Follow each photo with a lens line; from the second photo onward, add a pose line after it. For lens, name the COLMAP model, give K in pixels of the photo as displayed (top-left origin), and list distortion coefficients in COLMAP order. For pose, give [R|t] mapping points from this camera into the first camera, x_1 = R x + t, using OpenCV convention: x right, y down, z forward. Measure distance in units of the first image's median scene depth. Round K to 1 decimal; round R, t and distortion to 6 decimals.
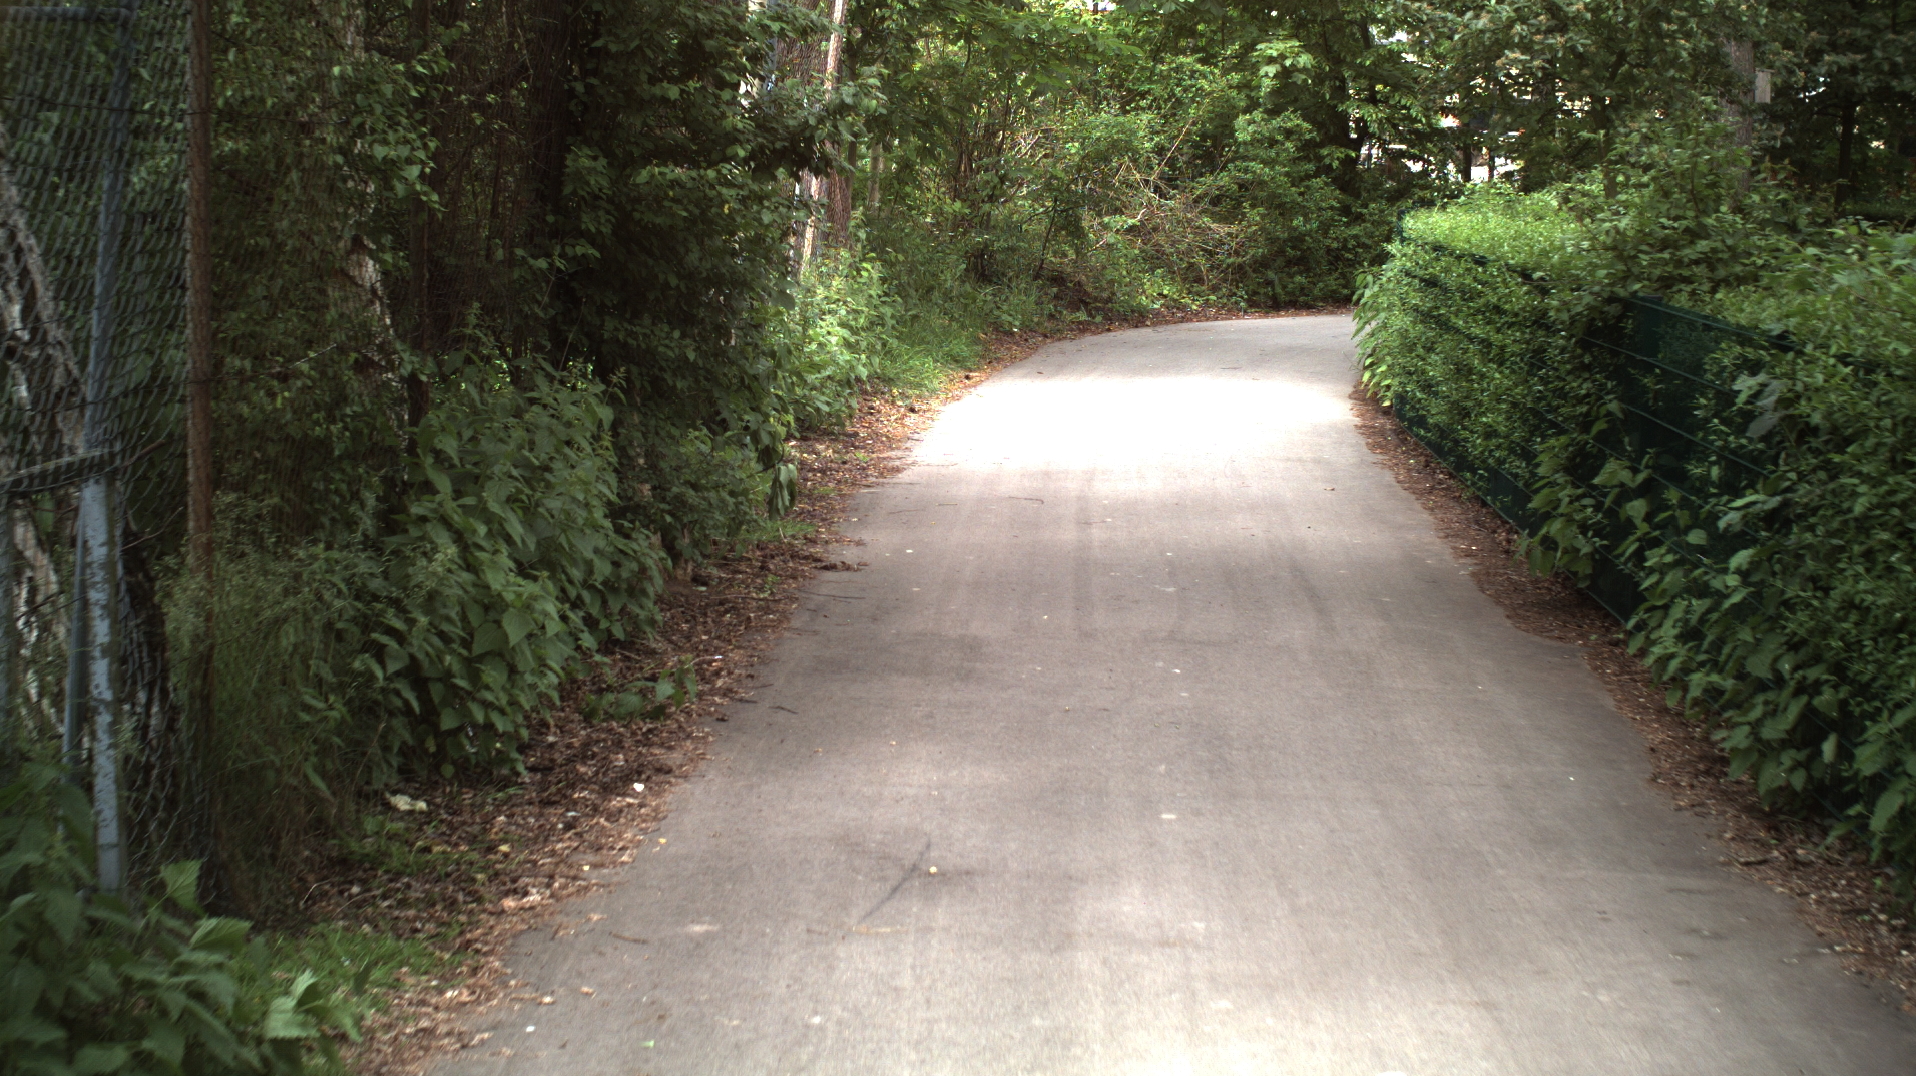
lens RADIAL K [[3030.5, 0, 958.0], [0, 3030.5, 538.0], [0, 0, 1]] dist [-0.231385, 0.173818]
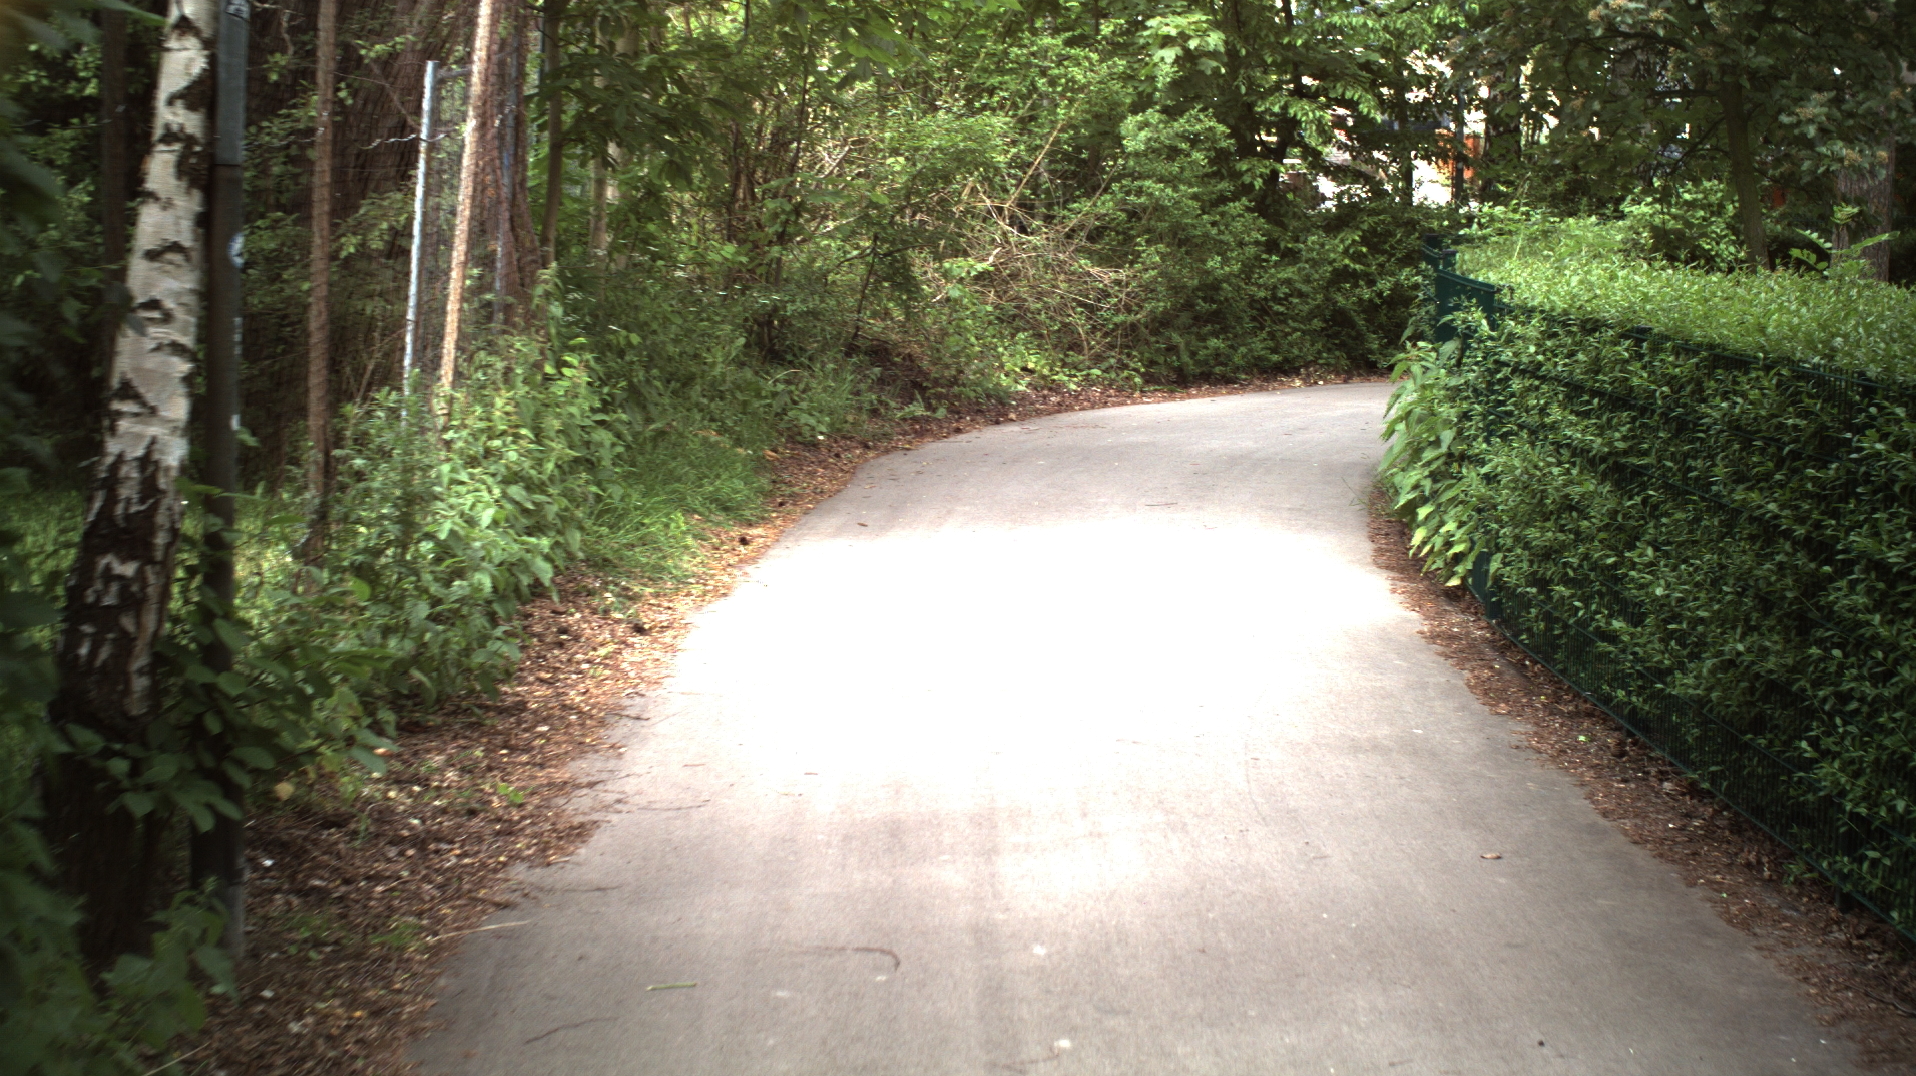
lens RADIAL K [[3030.5, 0, 958.0], [0, 3030.5, 538.0], [0, 0, 1]] dist [-0.231385, 0.173818]
pose [[0.997774, -0.018752, 0.063990, 0.005914], [0.019334, 0.999777, -0.008484, -0.039101], [-0.063817, 0.009702, 0.997914, 0.325264]]
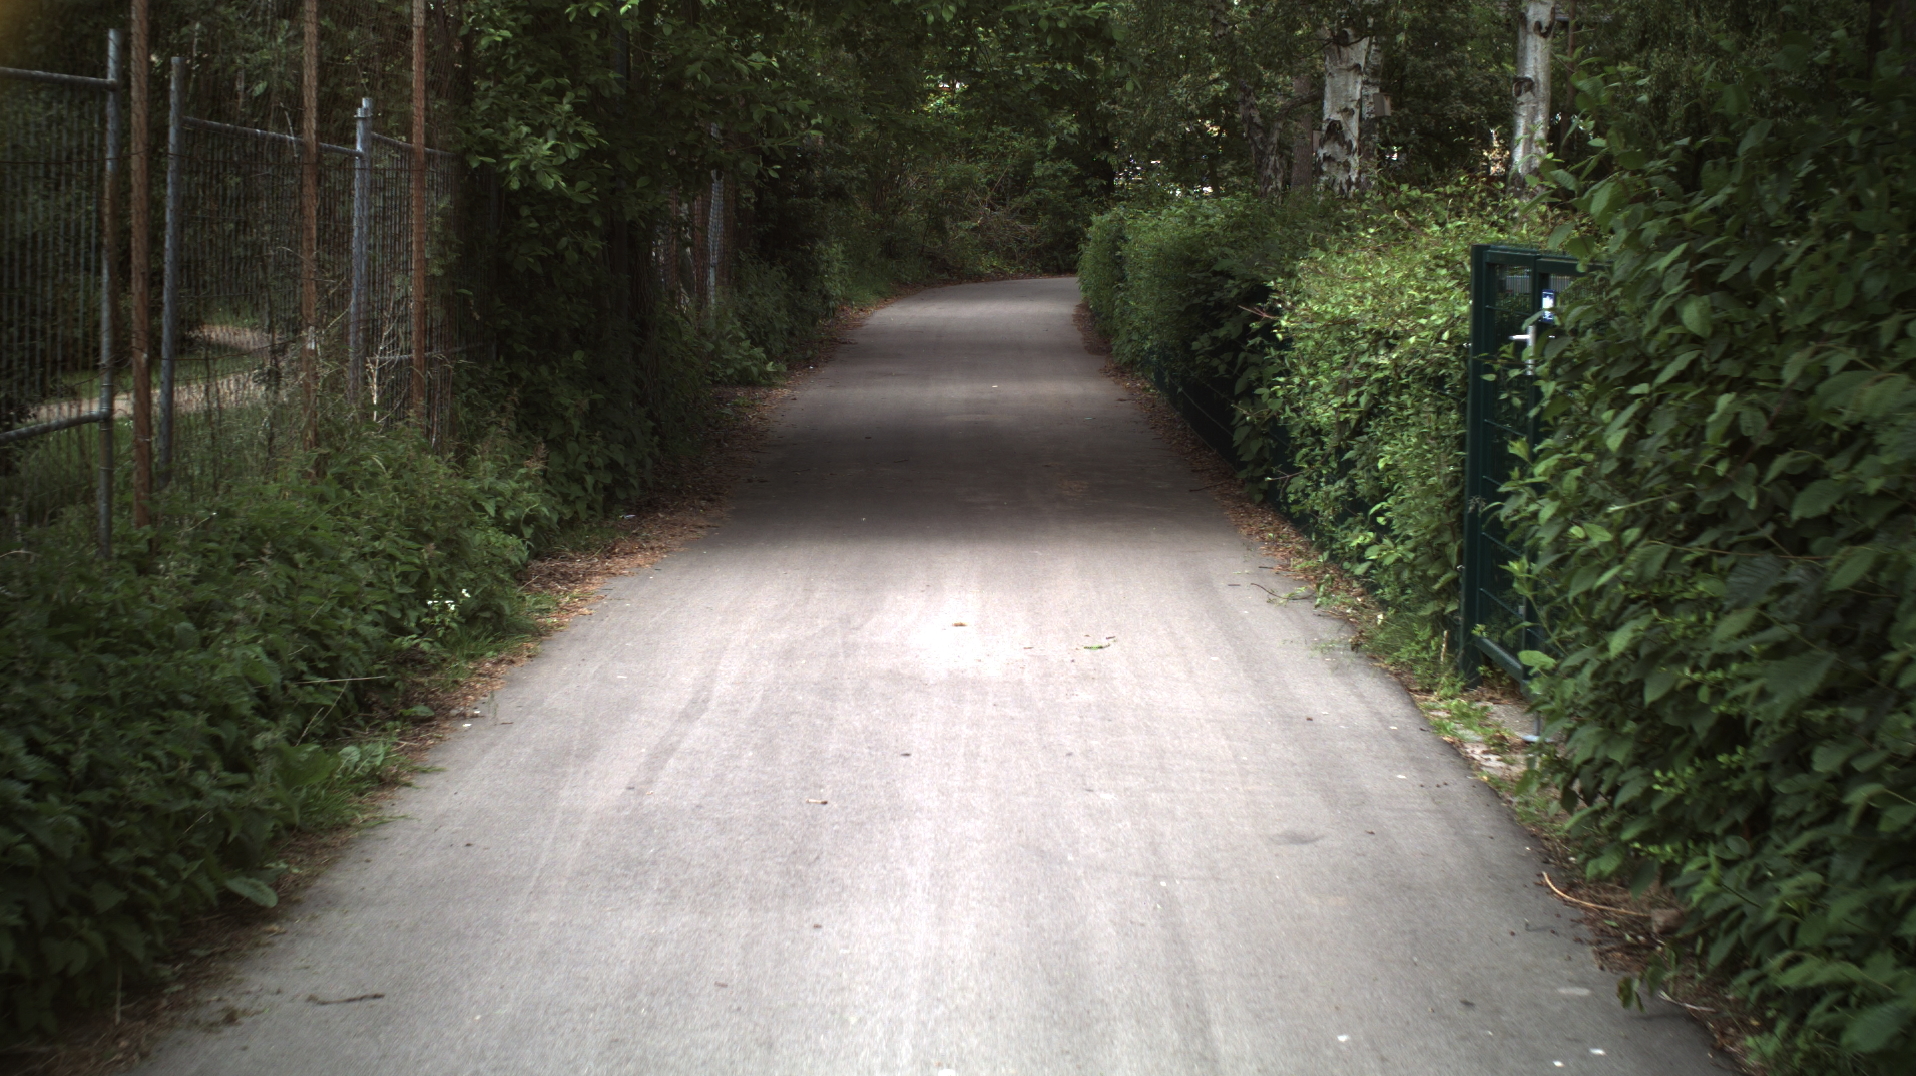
lens RADIAL K [[3030.5, 0, 958.0], [0, 3030.5, 538.0], [0, 0, 1]] dist [-0.231385, 0.173818]
pose [[0.999155, -0.021115, 0.035272, -0.019017], [0.021390, 0.999744, -0.007427, 0.098521], [-0.035106, 0.008175, 0.999350, -0.821291]]
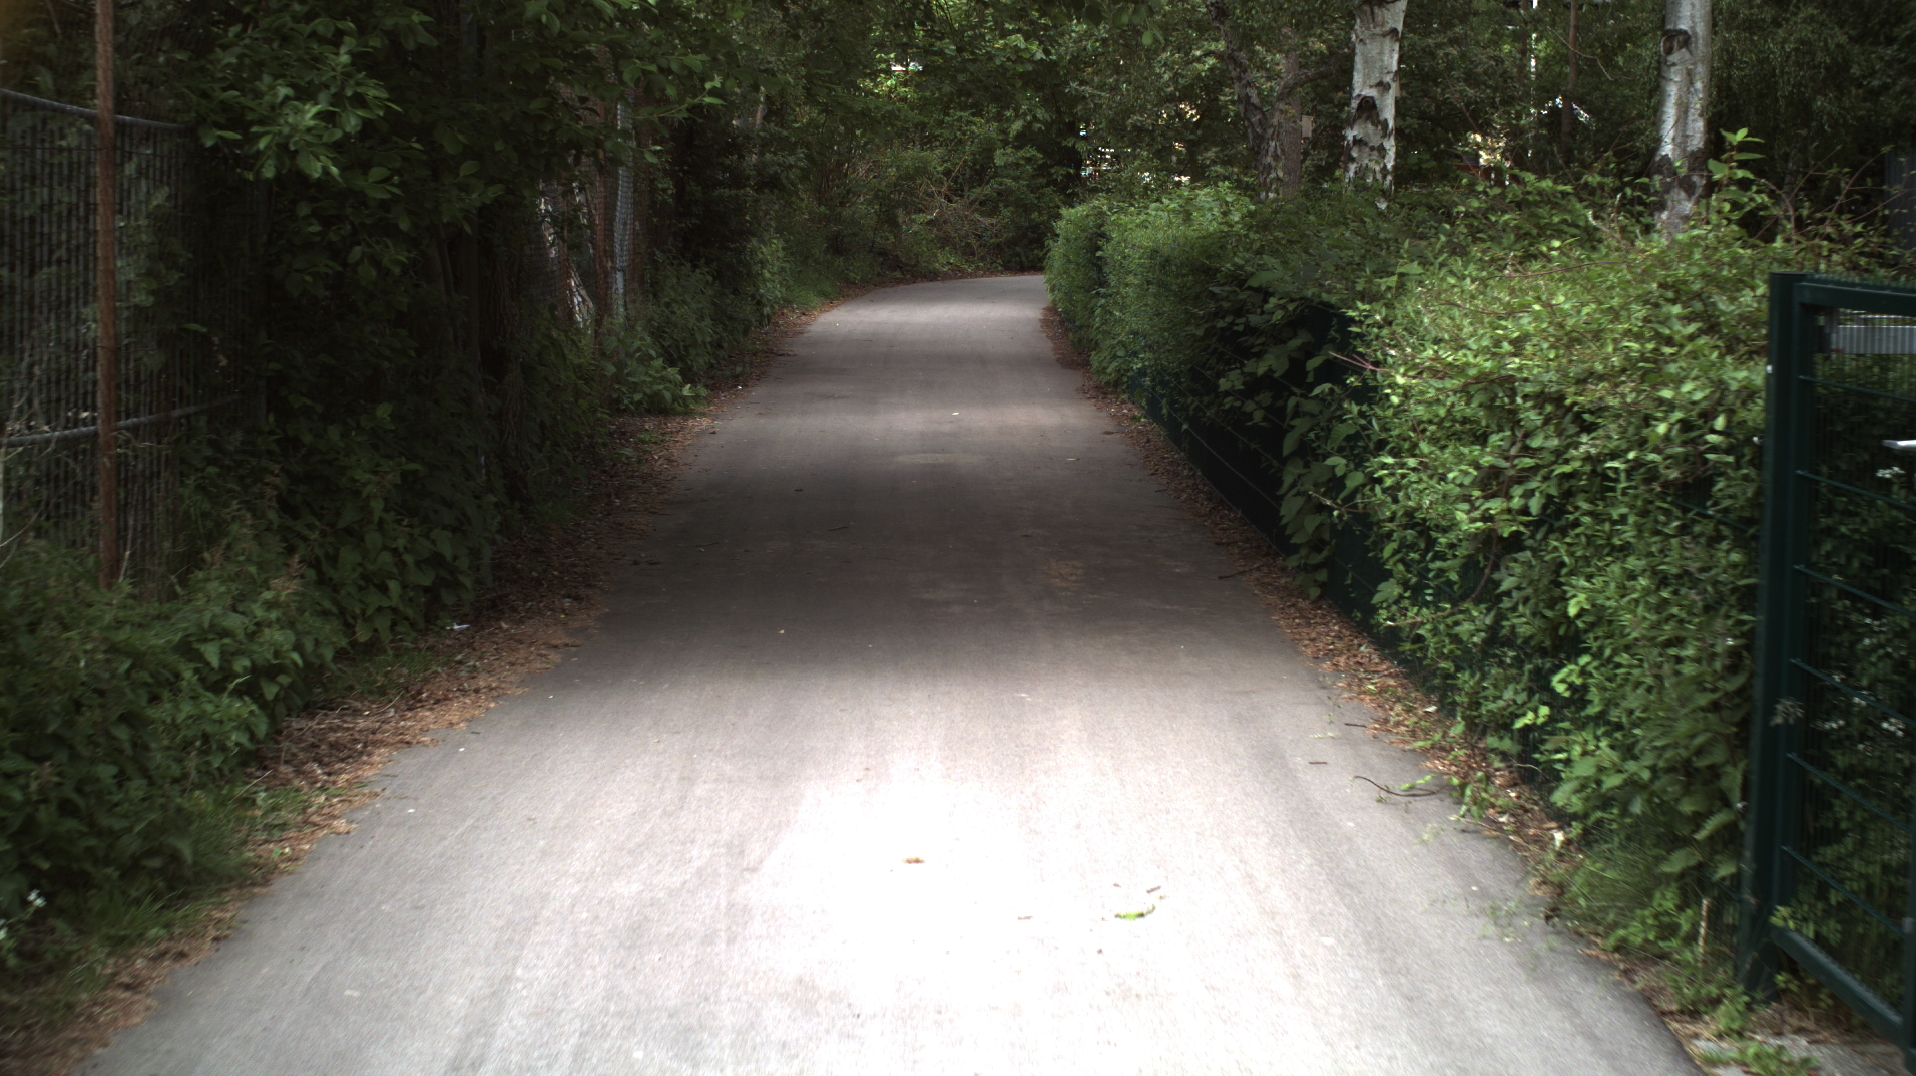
lens RADIAL K [[3030.5, 0, 958.0], [0, 3030.5, 538.0], [0, 0, 1]] dist [-0.231385, 0.173818]
pose [[0.998497, -0.021243, 0.050527, -0.012834], [0.021466, 0.999762, -0.003881, 0.078535], [-0.050432, 0.004960, 0.998715, -0.656973]]
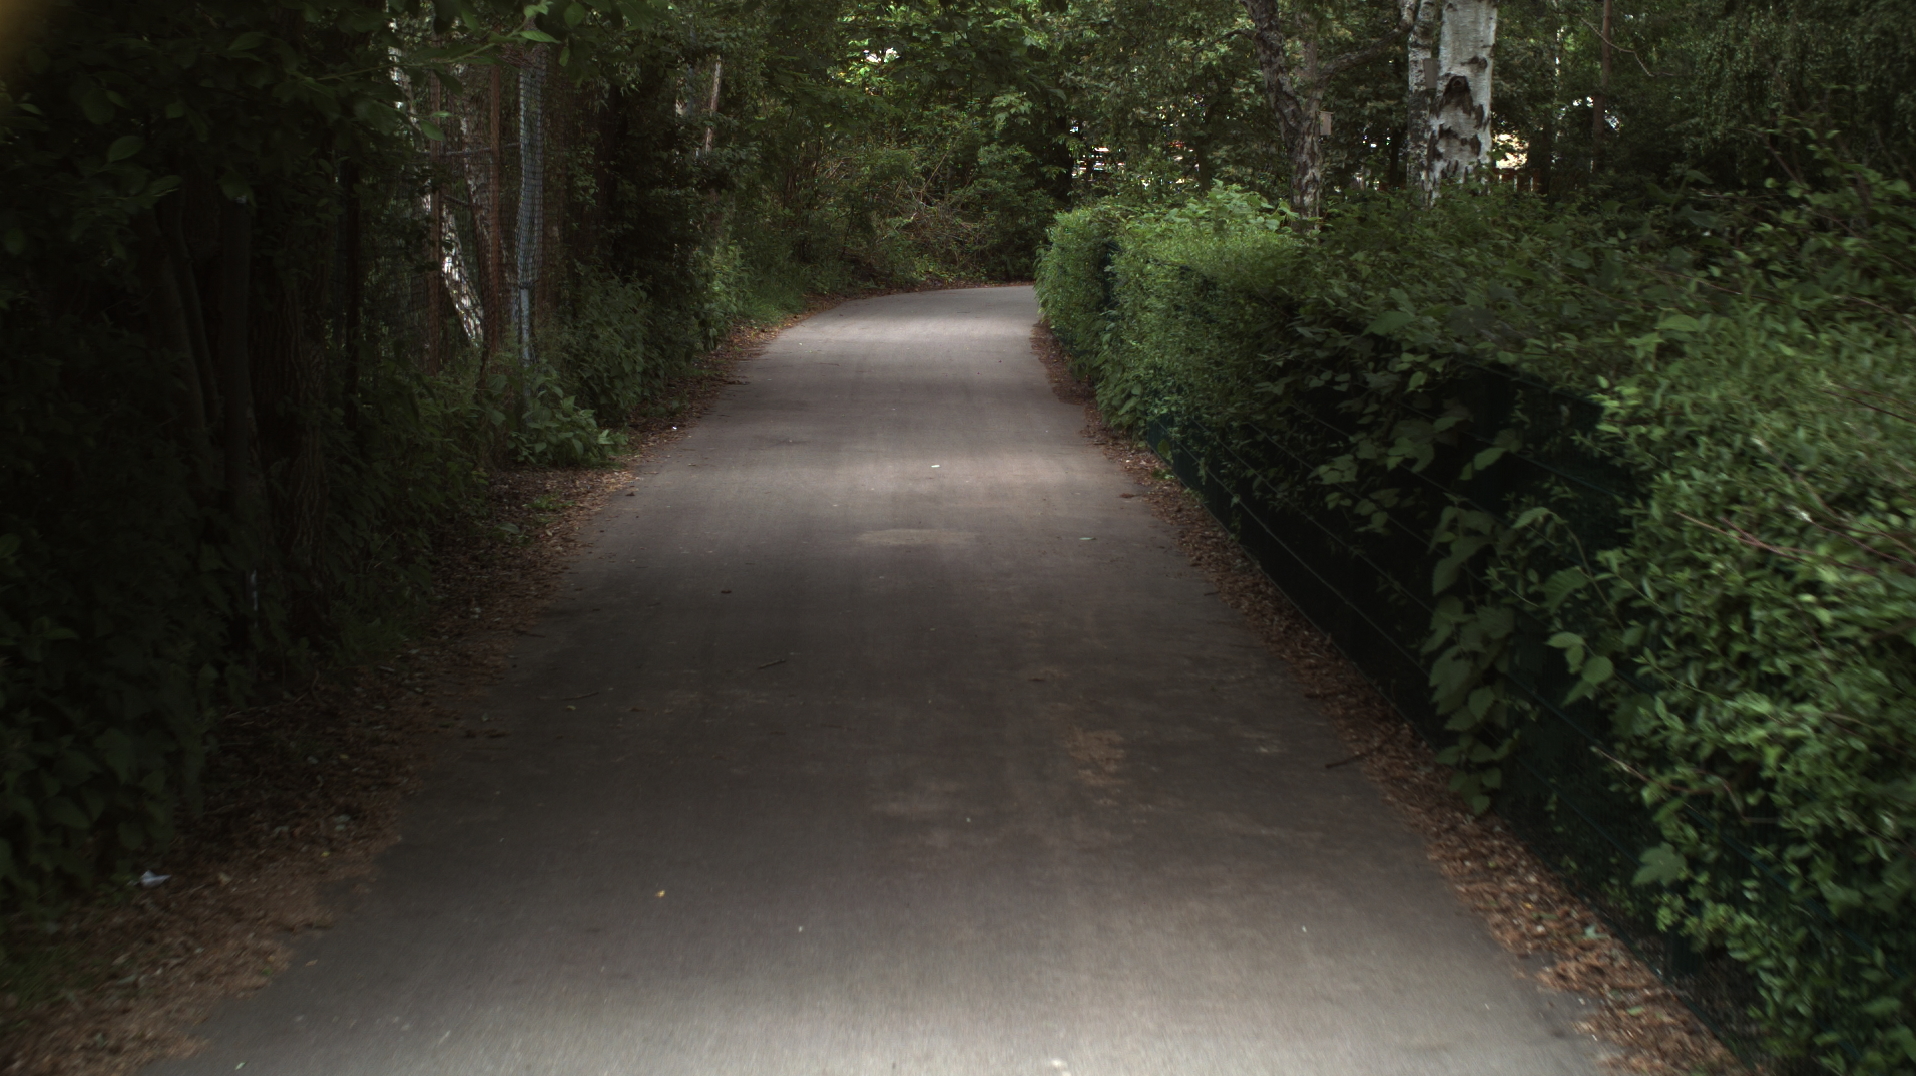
lens RADIAL K [[3030.5, 0, 958.0], [0, 3030.5, 538.0], [0, 0, 1]] dist [-0.231385, 0.173818]
pose [[0.998174, -0.015747, 0.058311, -0.005015], [0.016026, 0.999862, -0.004335, 0.059150], [-0.058234, 0.005262, 0.998289, -0.492851]]
